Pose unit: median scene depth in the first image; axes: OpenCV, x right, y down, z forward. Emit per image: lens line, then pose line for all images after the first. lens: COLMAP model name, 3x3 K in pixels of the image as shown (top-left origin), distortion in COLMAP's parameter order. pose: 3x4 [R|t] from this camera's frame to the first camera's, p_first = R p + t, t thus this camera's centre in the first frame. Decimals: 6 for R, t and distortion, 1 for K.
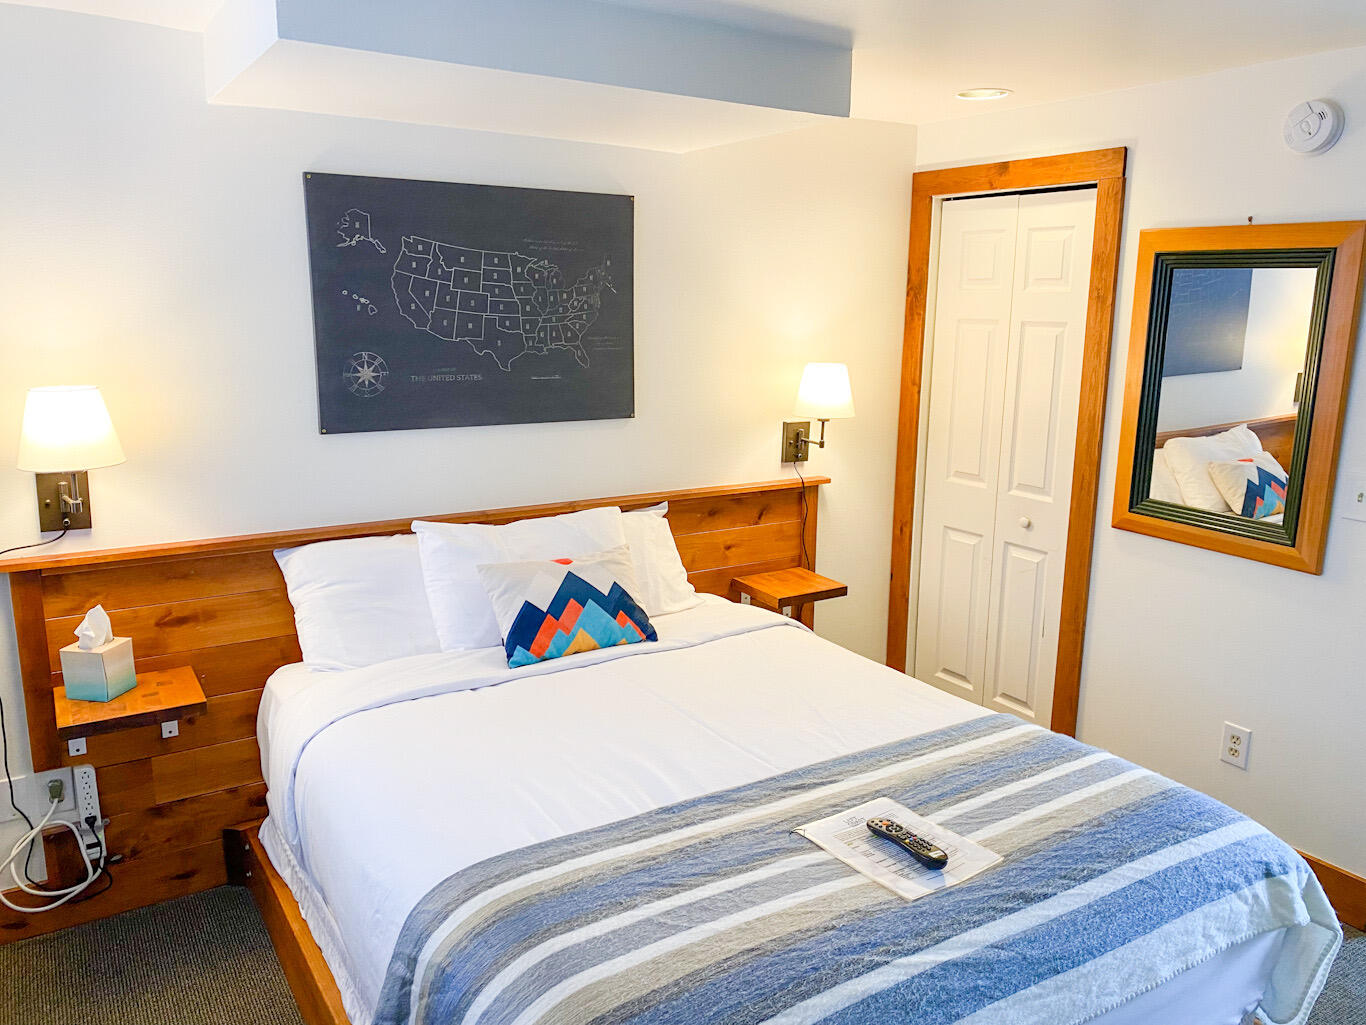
lens RADIAL K [[1052.7, 0, 686.7], [0, 1052.7, 511.7], [0, 0, 1]] dist [0.064445, -0.075151]
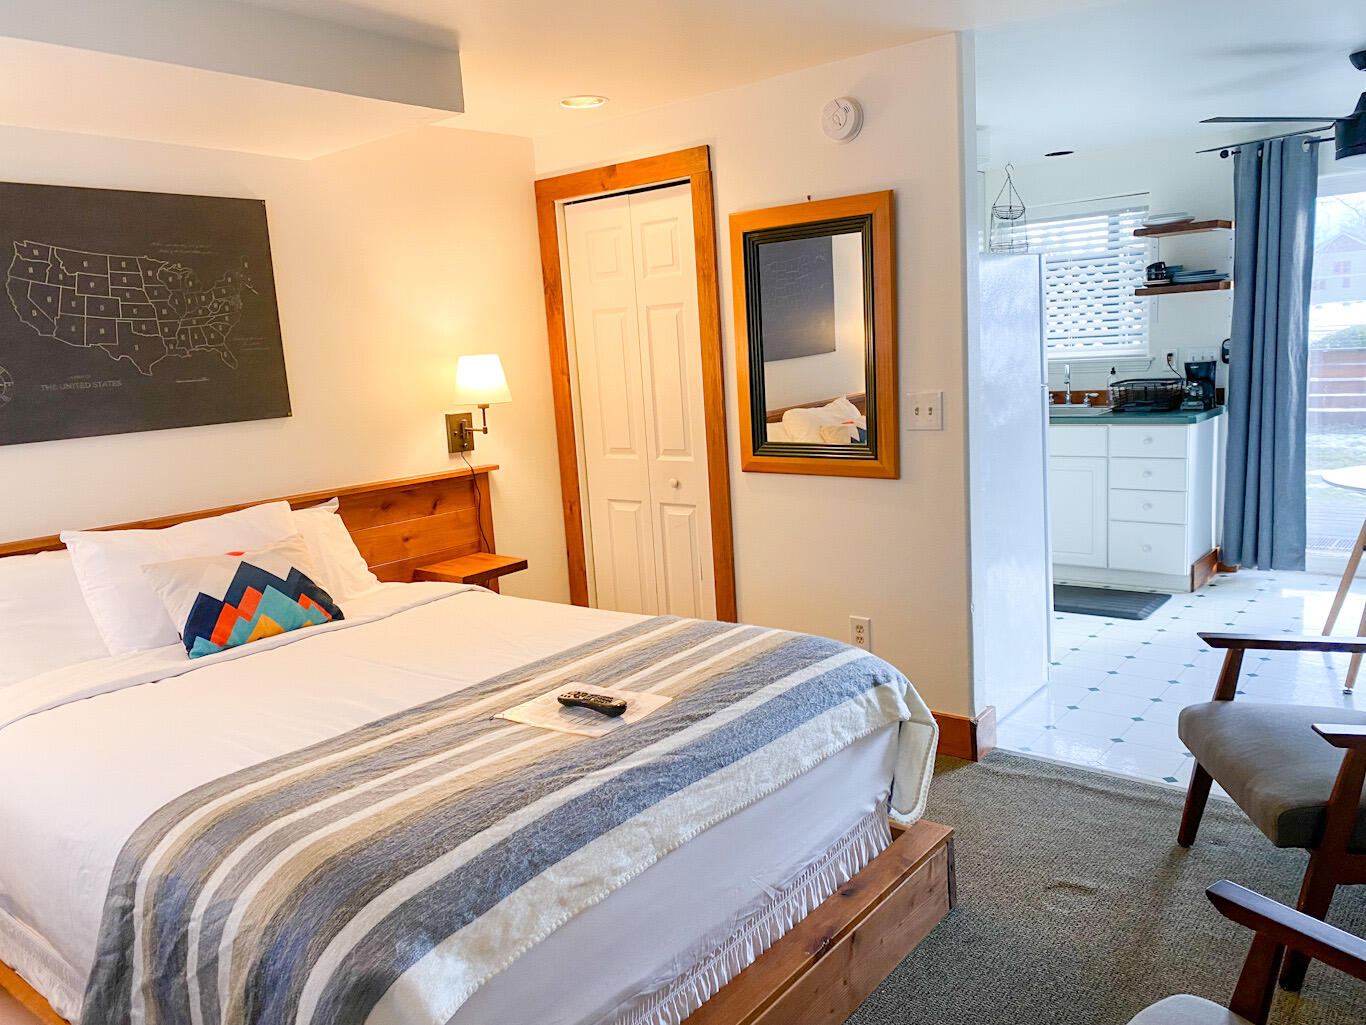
lens RADIAL K [[1052.7, 0, 682.3], [0, 1052.7, 513.5], [0, 0, 1]] dist [0.064445, -0.075151]
pose [[0.947650, -0.120709, 0.295615, -0.008997], [0.135010, 0.990438, -0.028376, 0.095567], [-0.289363, 0.066801, 0.954886, -0.087077]]
